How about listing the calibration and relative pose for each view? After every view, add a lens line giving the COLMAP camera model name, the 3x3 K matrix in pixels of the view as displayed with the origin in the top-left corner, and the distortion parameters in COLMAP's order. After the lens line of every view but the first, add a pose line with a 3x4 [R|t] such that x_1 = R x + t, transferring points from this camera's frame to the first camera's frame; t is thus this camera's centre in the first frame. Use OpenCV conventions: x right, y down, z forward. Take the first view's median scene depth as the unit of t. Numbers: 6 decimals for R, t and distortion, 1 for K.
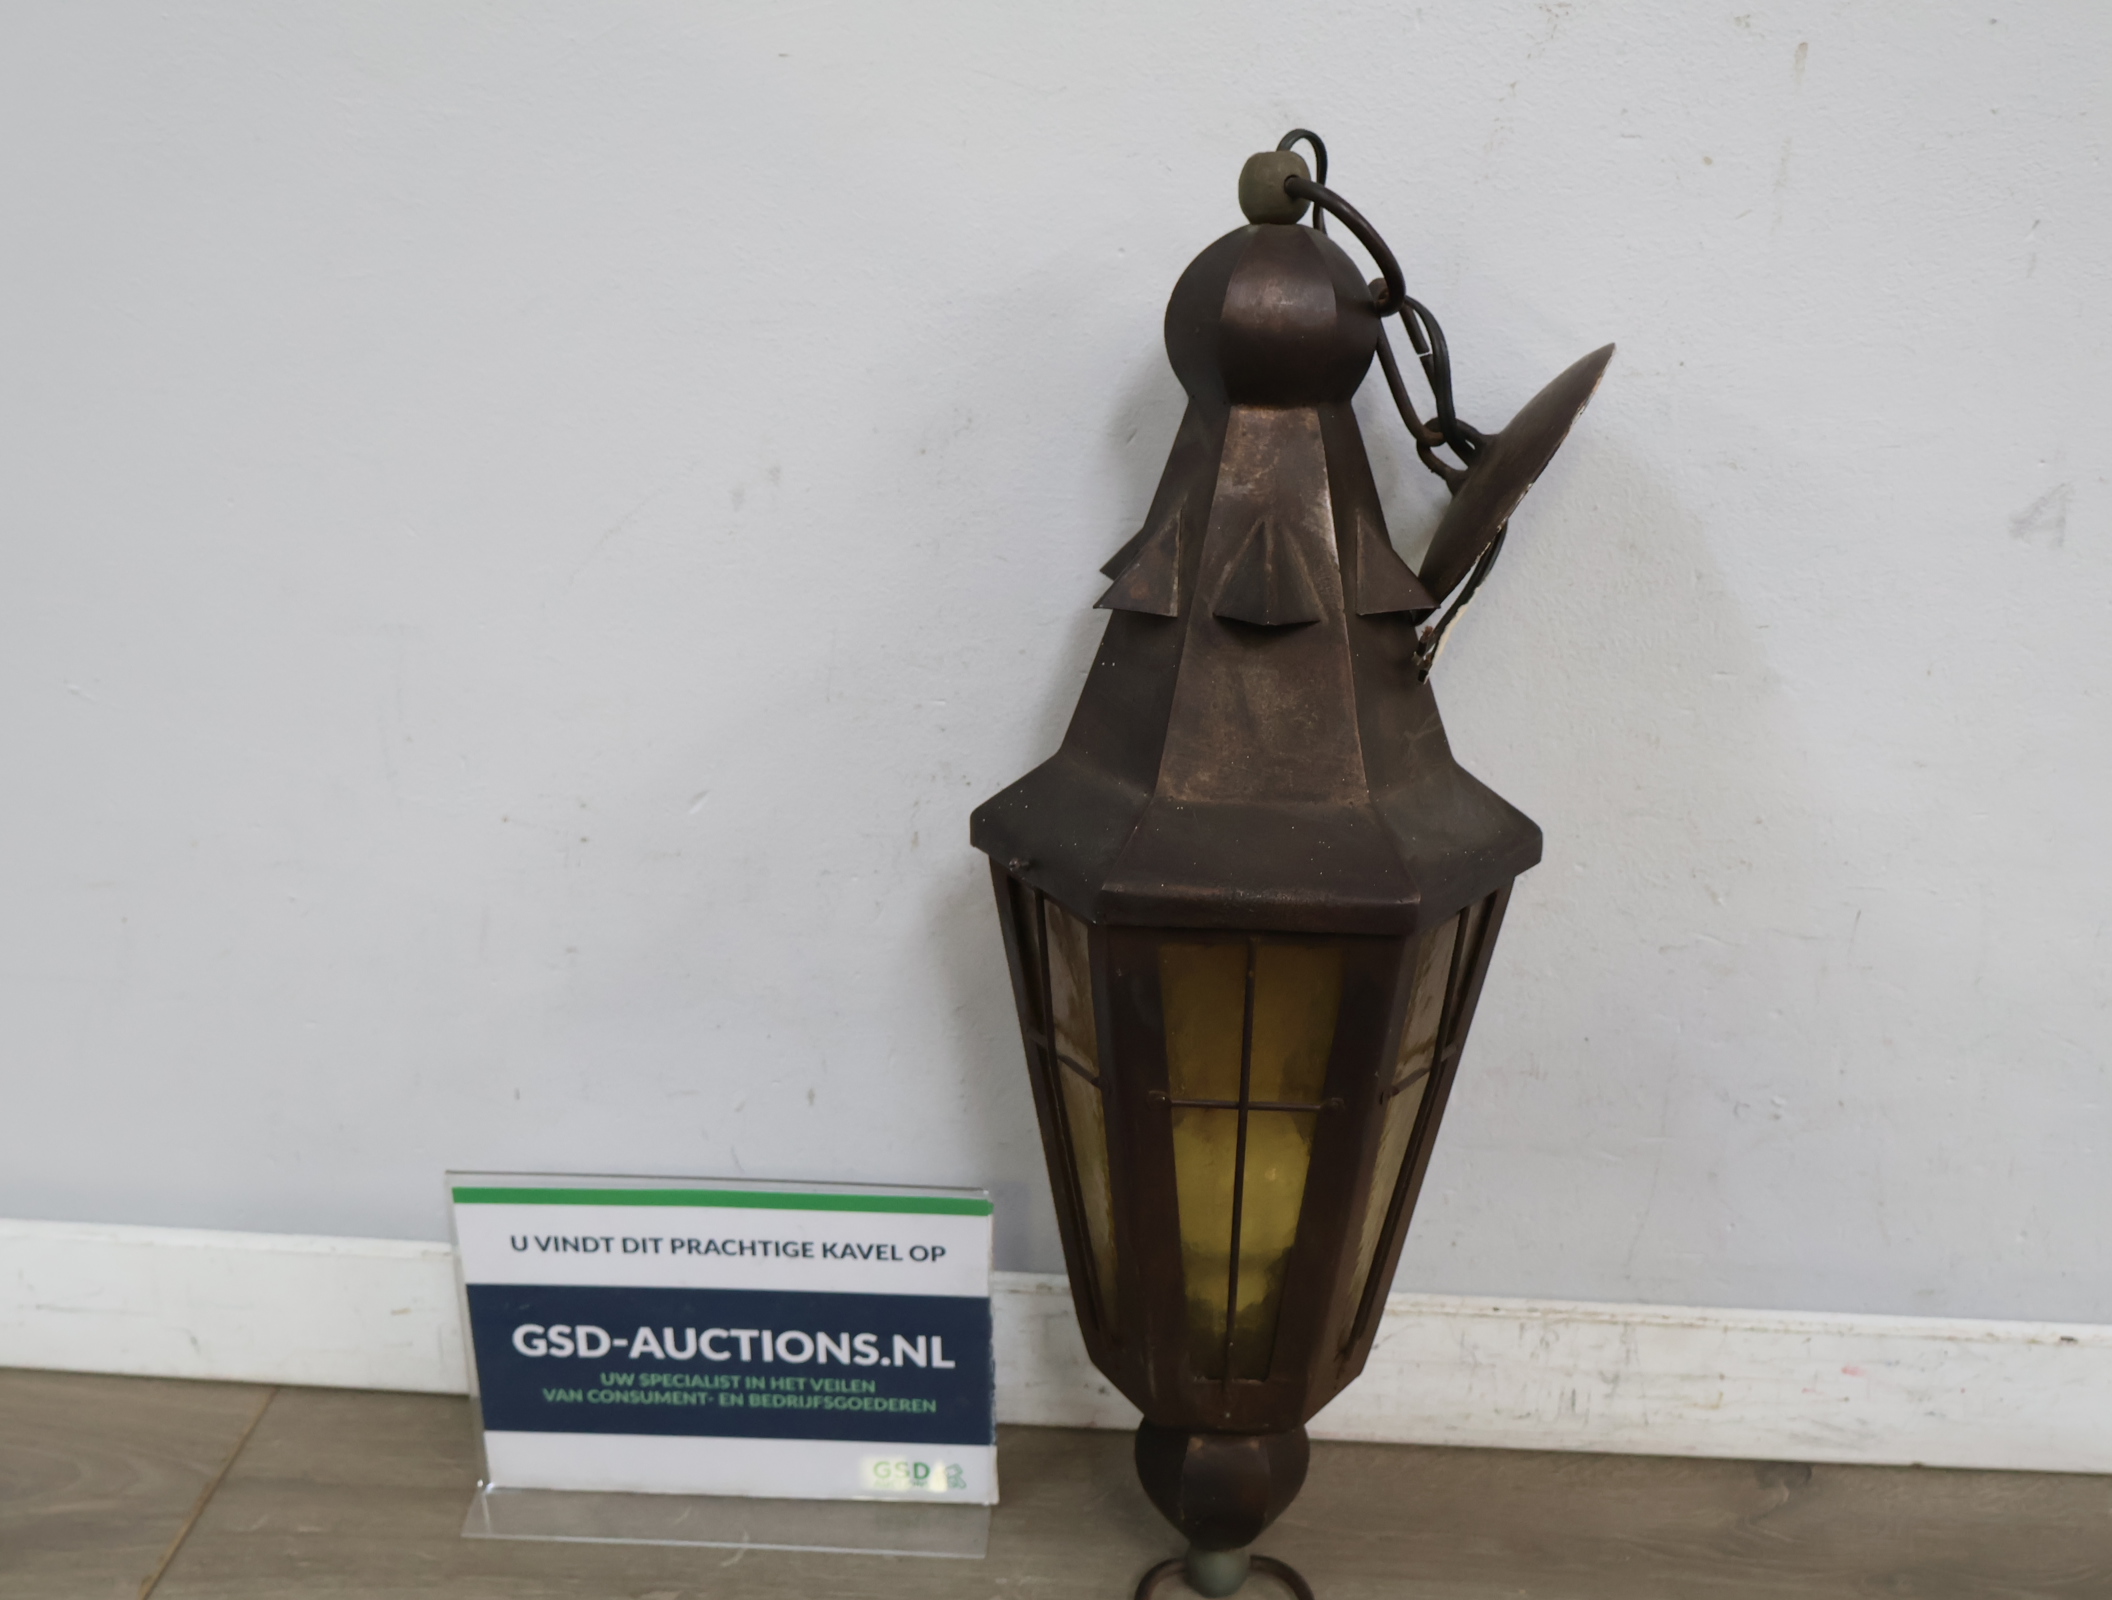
lens RADIAL K [[2290.4, 0, 1040.1], [0, 2290.4, 811.6], [0, 0, 1]] dist [0.002250, 0.000000]
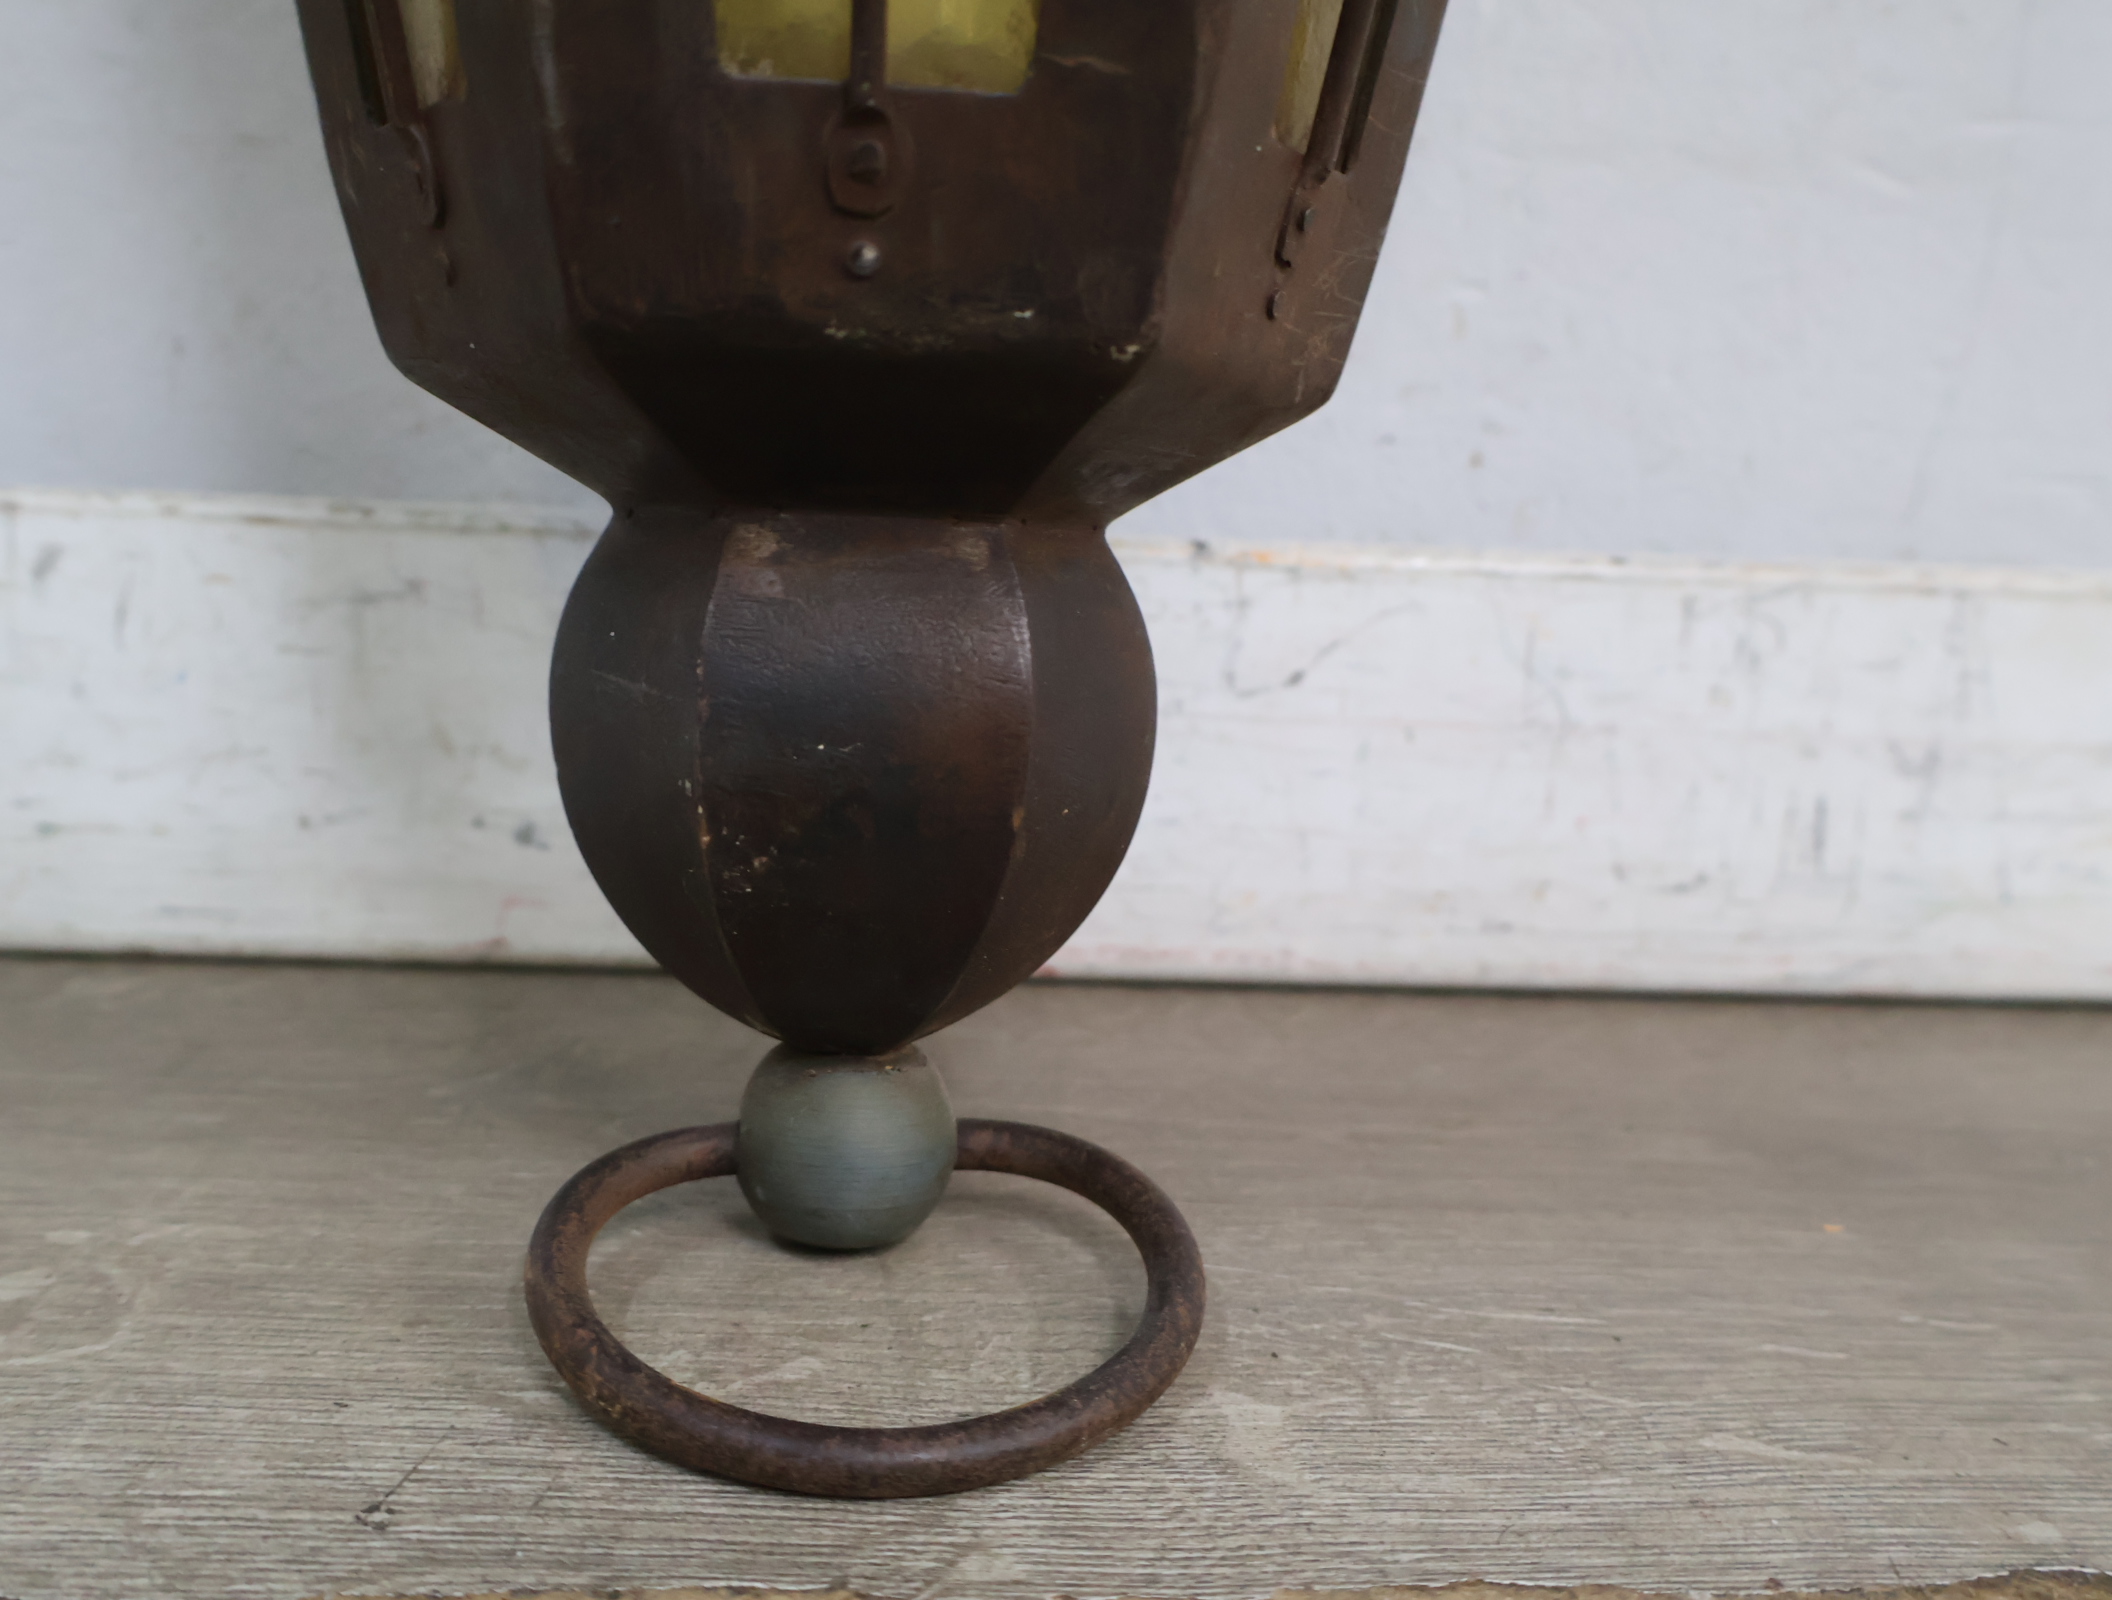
lens RADIAL K [[2290.4, 0, 1060.9], [0, 2290.4, 805.9], [0, 0, 1]] dist [0.002250, 0.000000]
pose [[0.988975, 0.006956, 0.147916, 0.069783], [0.016746, 0.987234, -0.158391, 0.378157], [-0.147130, 0.159122, 0.976234, 0.802969]]
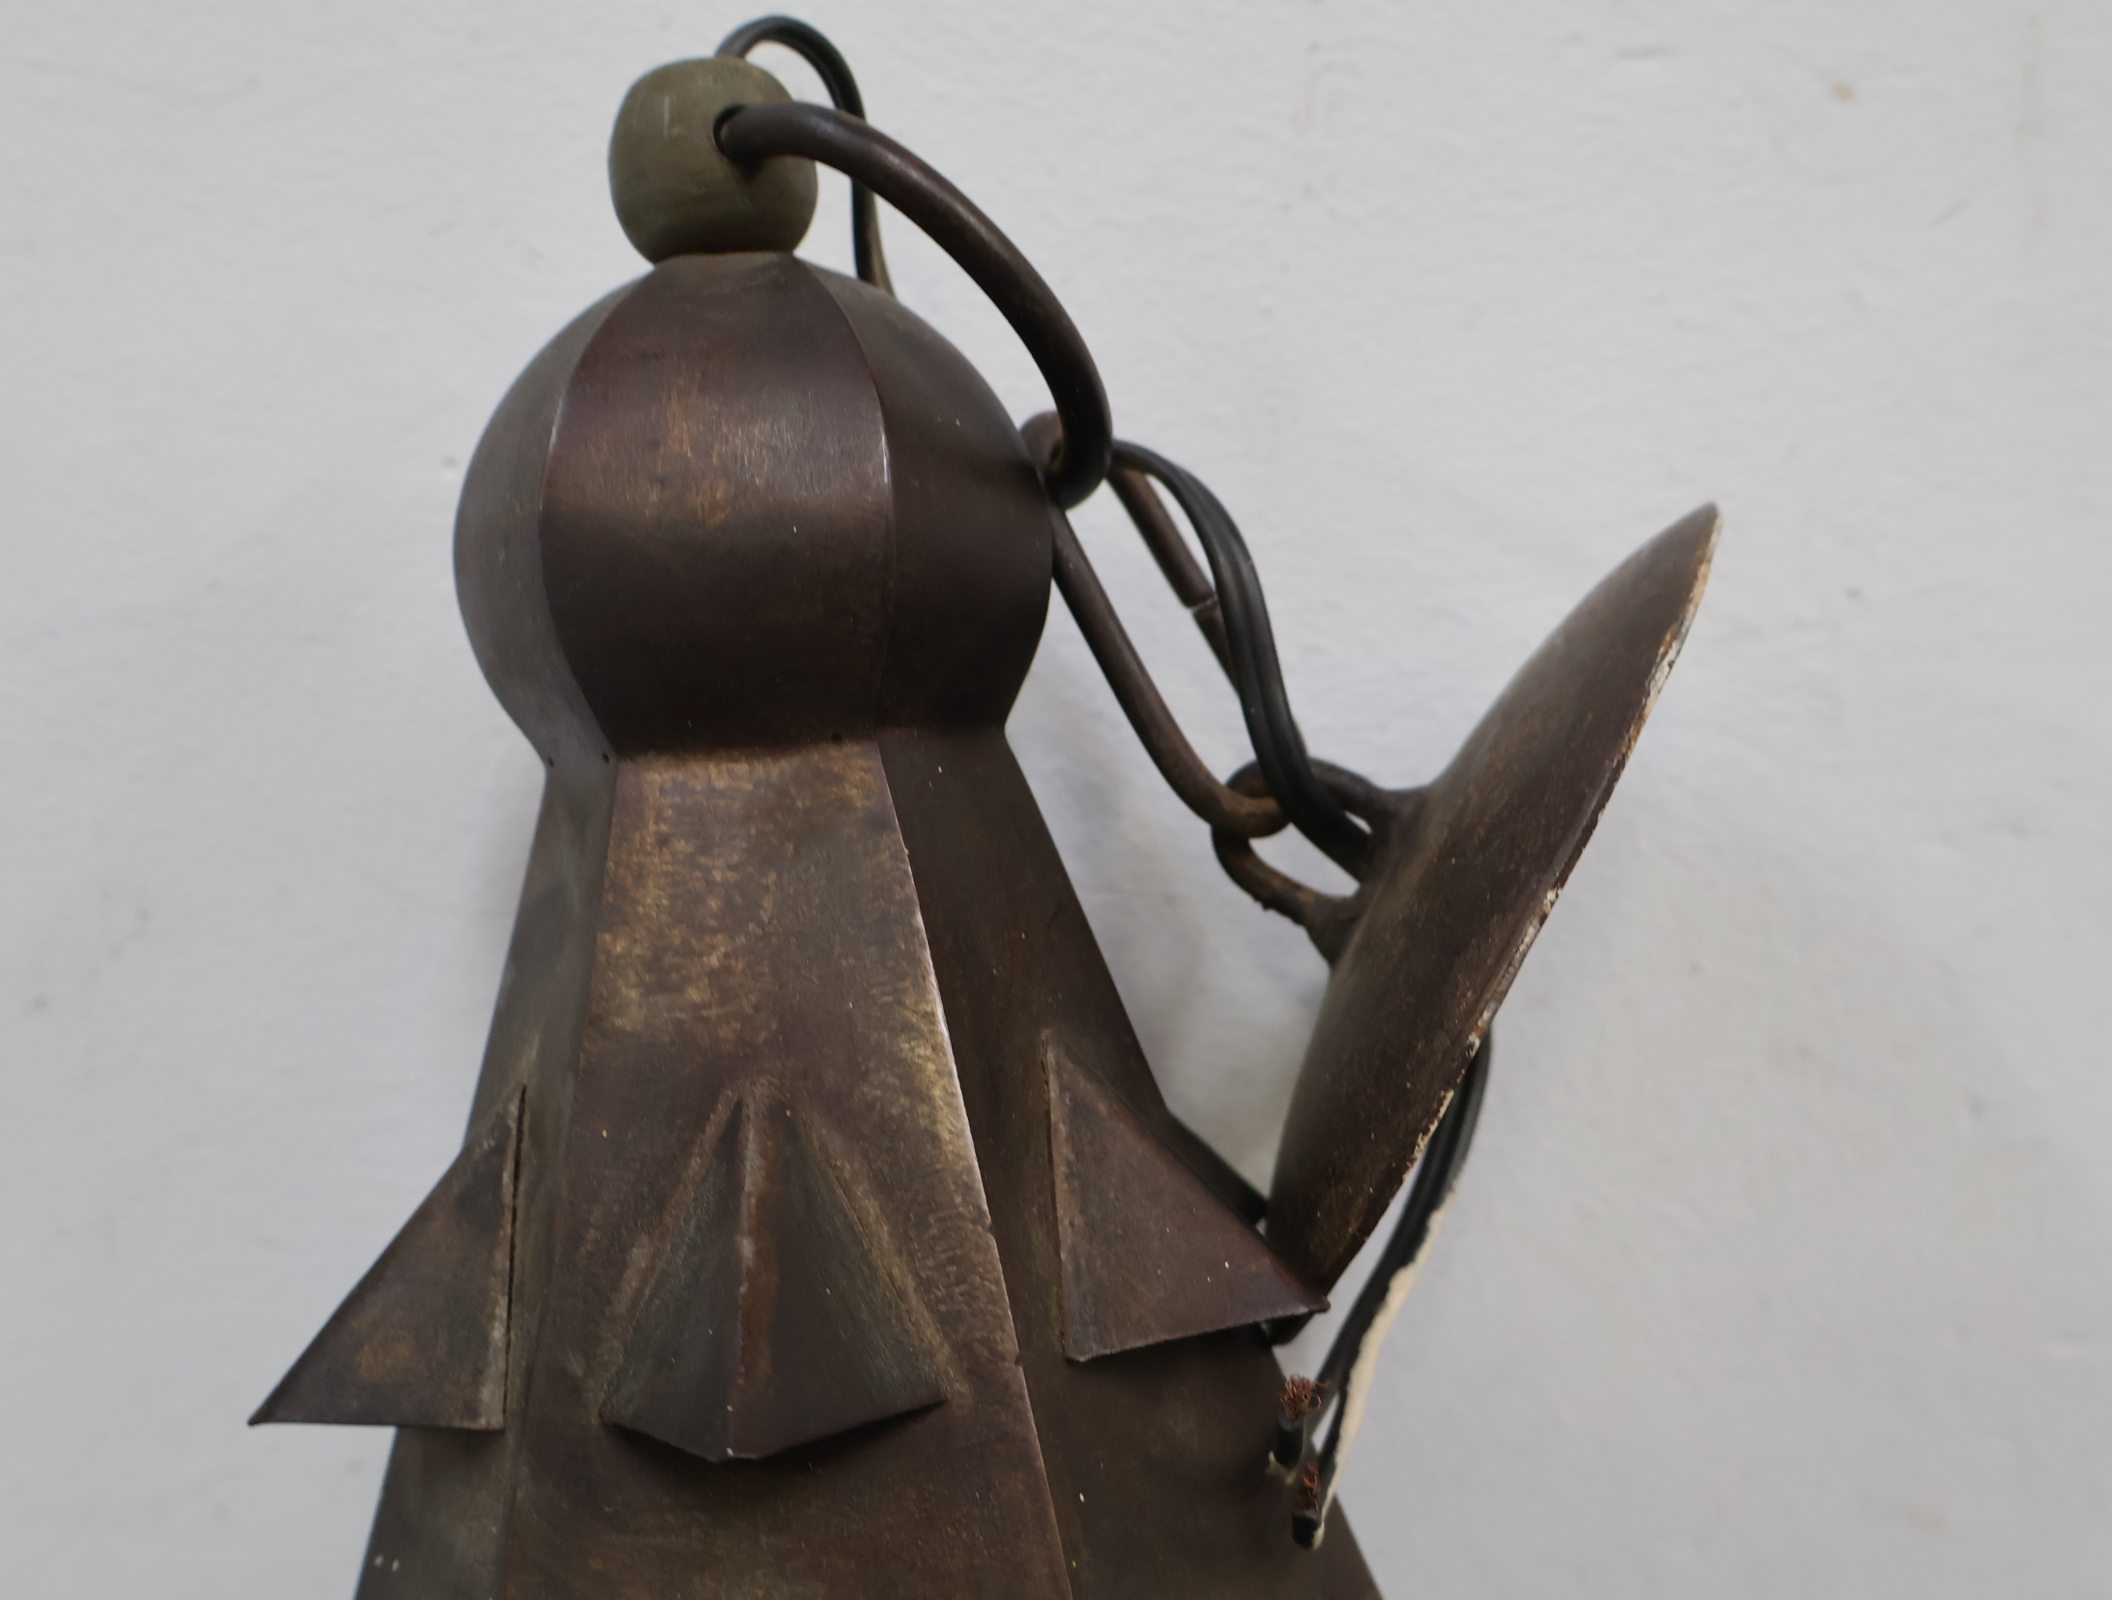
lens RADIAL K [[2290.4, 0, 1051.2], [0, 2290.4, 783.8], [0, 0, 1]] dist [0.002250, 0.000000]
pose [[0.994417, -0.100147, 0.033250, 0.127854], [0.105297, 0.962312, -0.250734, -0.080172], [-0.006887, 0.252835, 0.967485, 0.646480]]
